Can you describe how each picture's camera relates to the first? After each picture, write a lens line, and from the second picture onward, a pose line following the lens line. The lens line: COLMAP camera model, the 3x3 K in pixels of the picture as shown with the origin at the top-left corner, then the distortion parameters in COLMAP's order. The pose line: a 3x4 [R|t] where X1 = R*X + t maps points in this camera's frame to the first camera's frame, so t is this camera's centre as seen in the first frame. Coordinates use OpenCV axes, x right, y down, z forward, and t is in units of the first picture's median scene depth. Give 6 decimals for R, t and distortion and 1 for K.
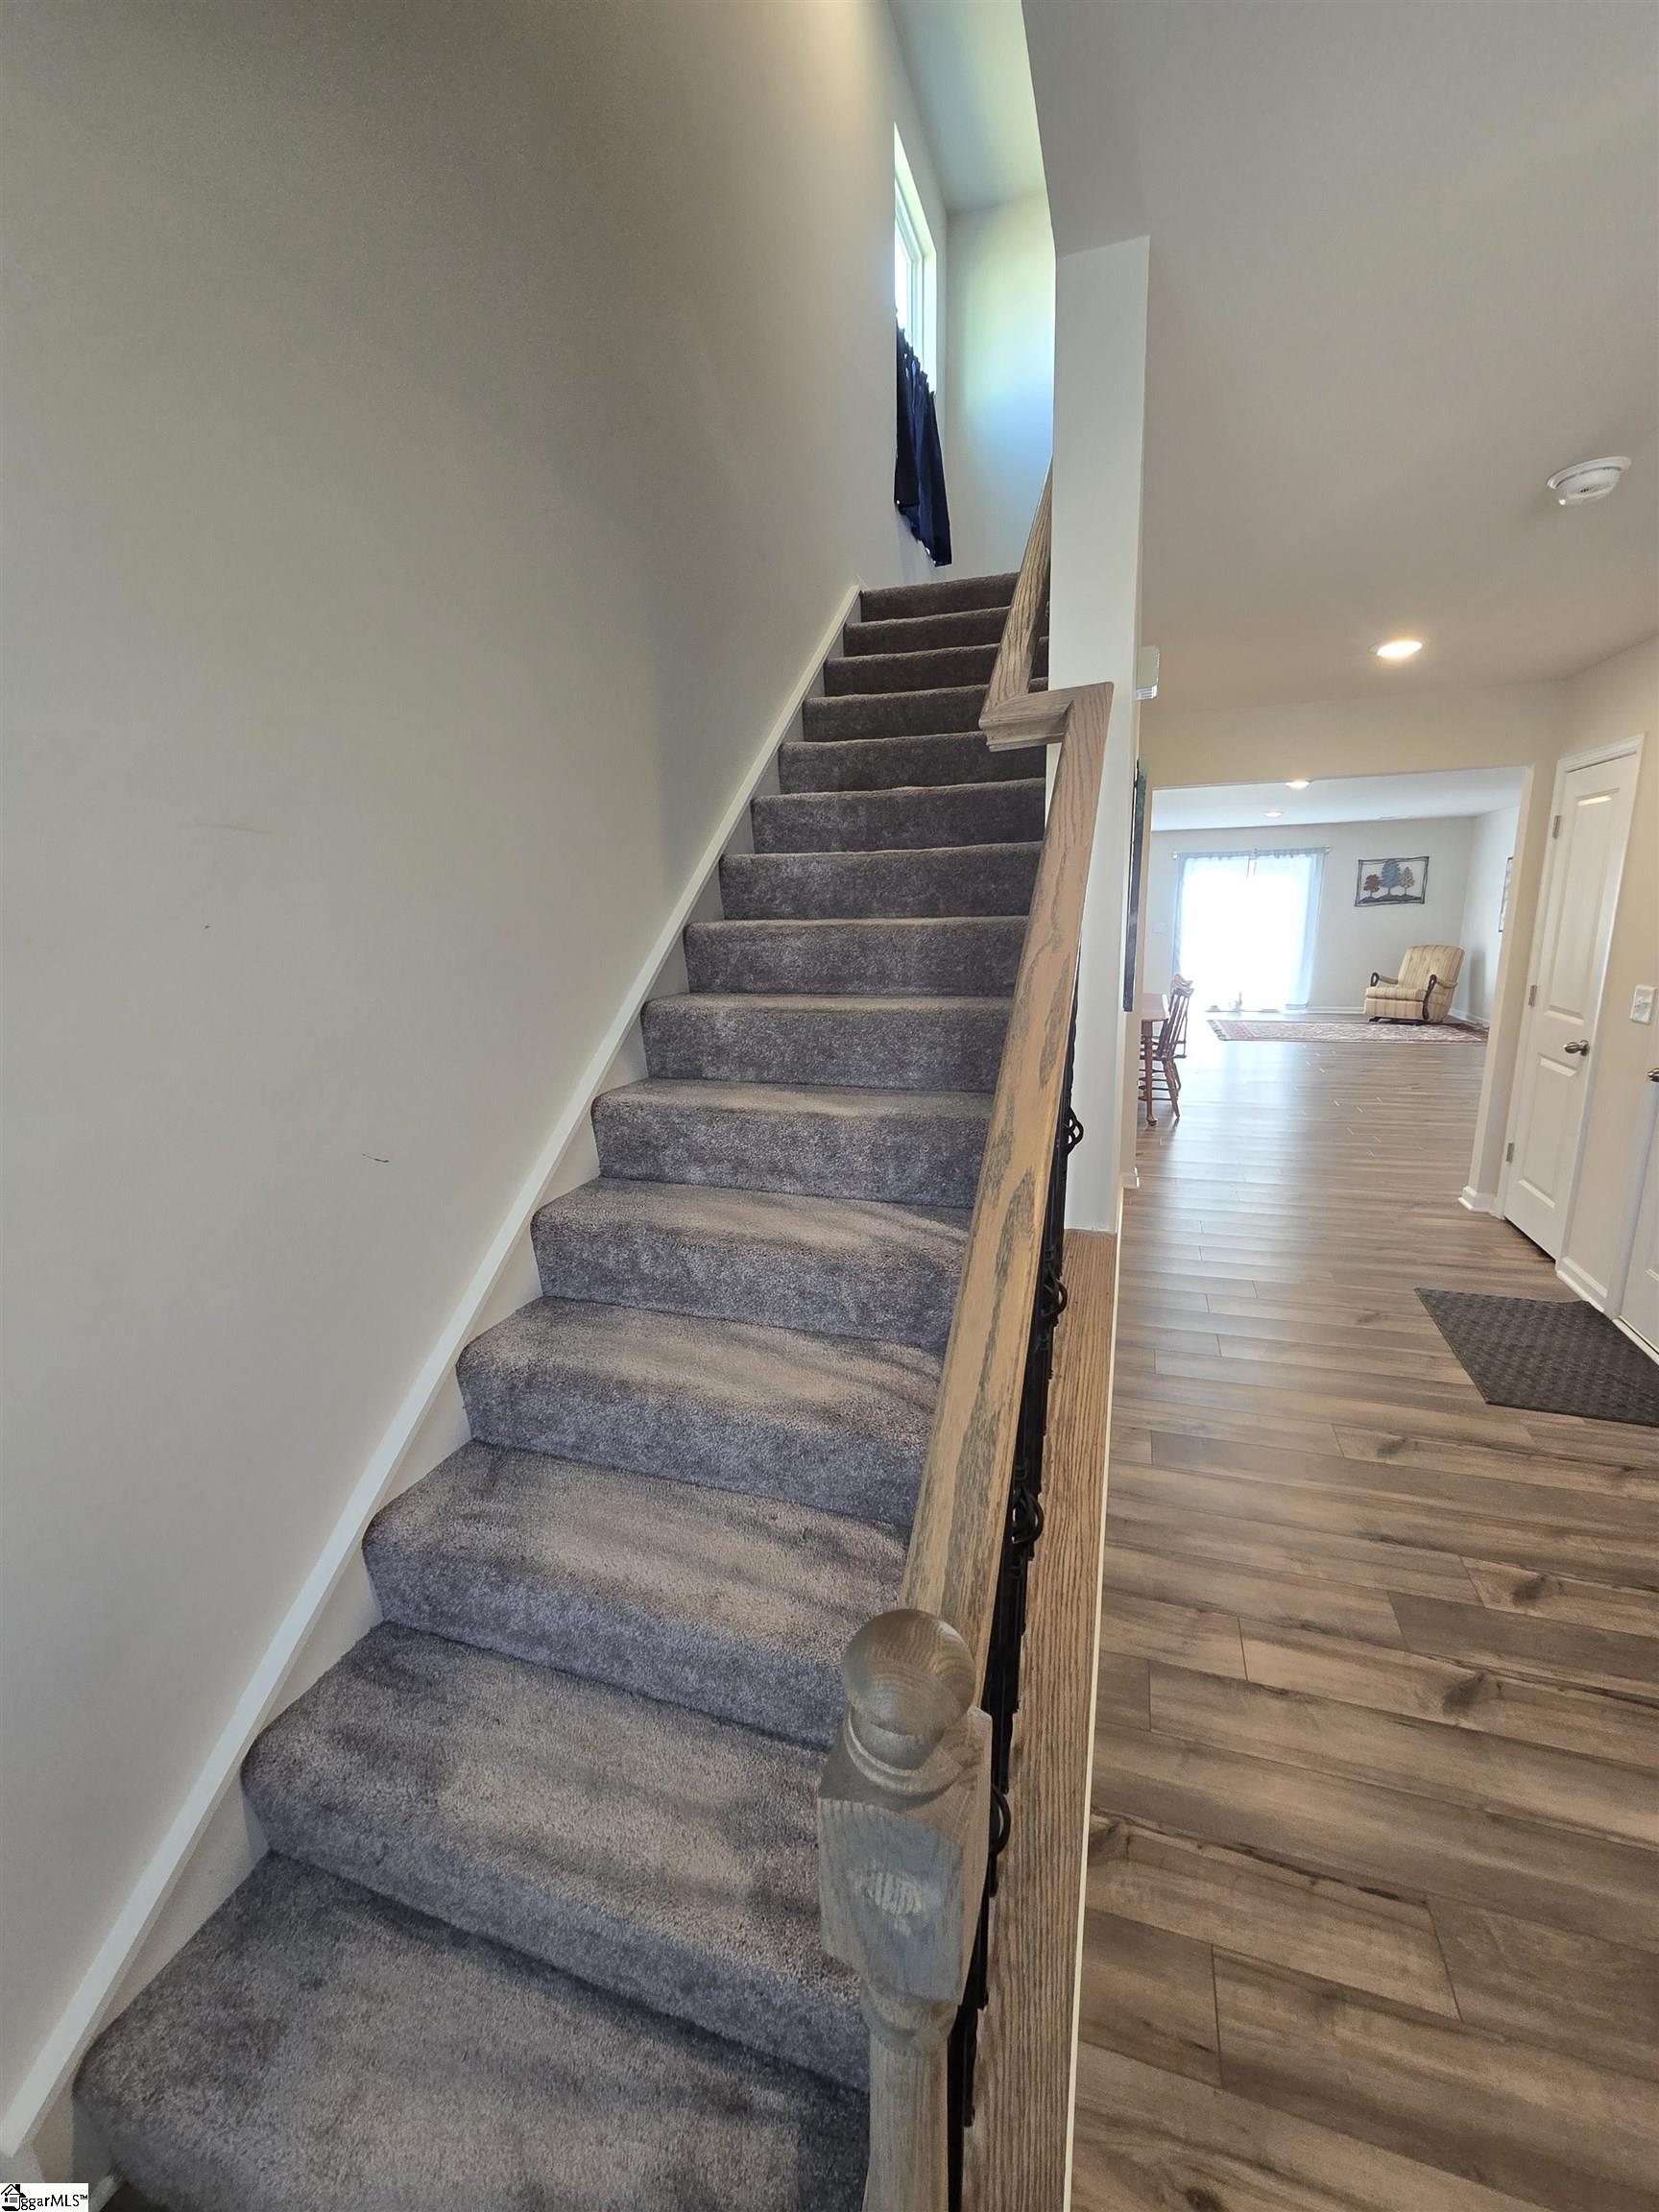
lens RADIAL K [[912.4, 0, 829.4], [0, 912.4, 1108.3], [0, 0, 1]] dist [0.003885, 0.001166]
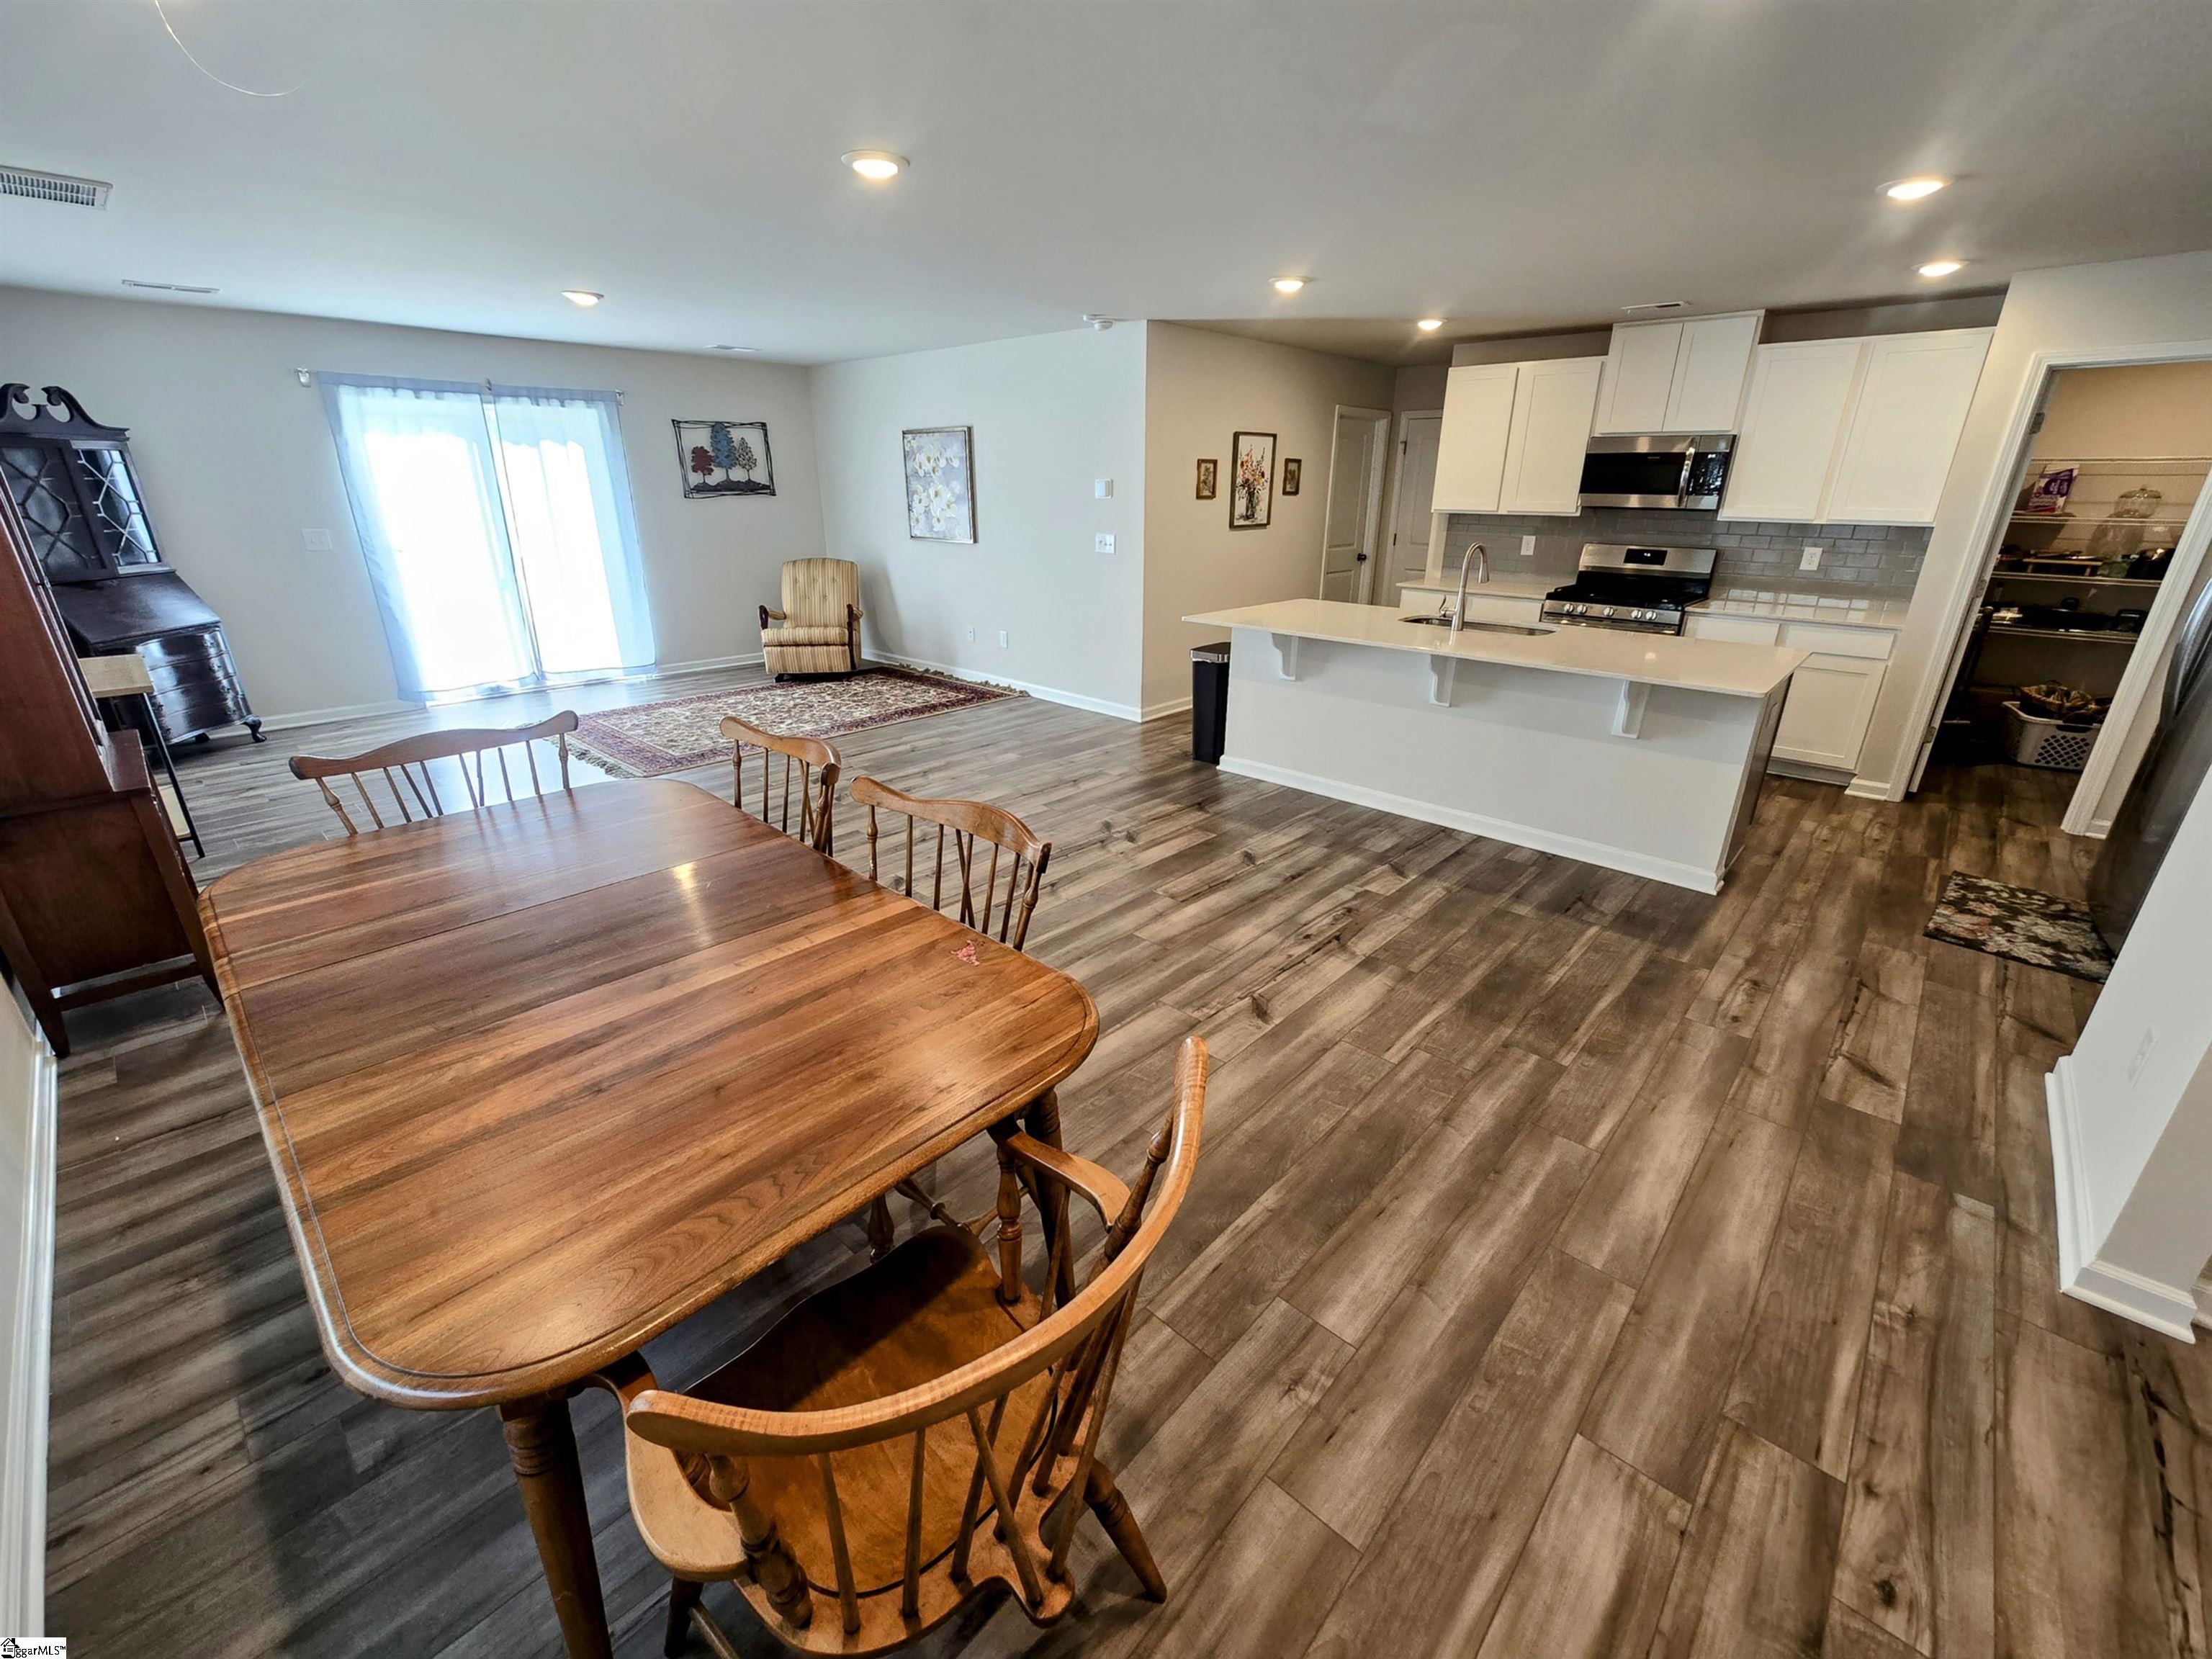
lens RADIAL K [[912.4, 0, 1107.9], [0, 912.4, 825.5], [0, 0, 1]] dist [0.003885, 0.001166]
pose [[0.415595, -0.303759, 0.857328, 0.094984], [0.186458, 0.951019, 0.246568, -0.110424], [-0.890232, 0.057383, 0.451878, 0.481485]]
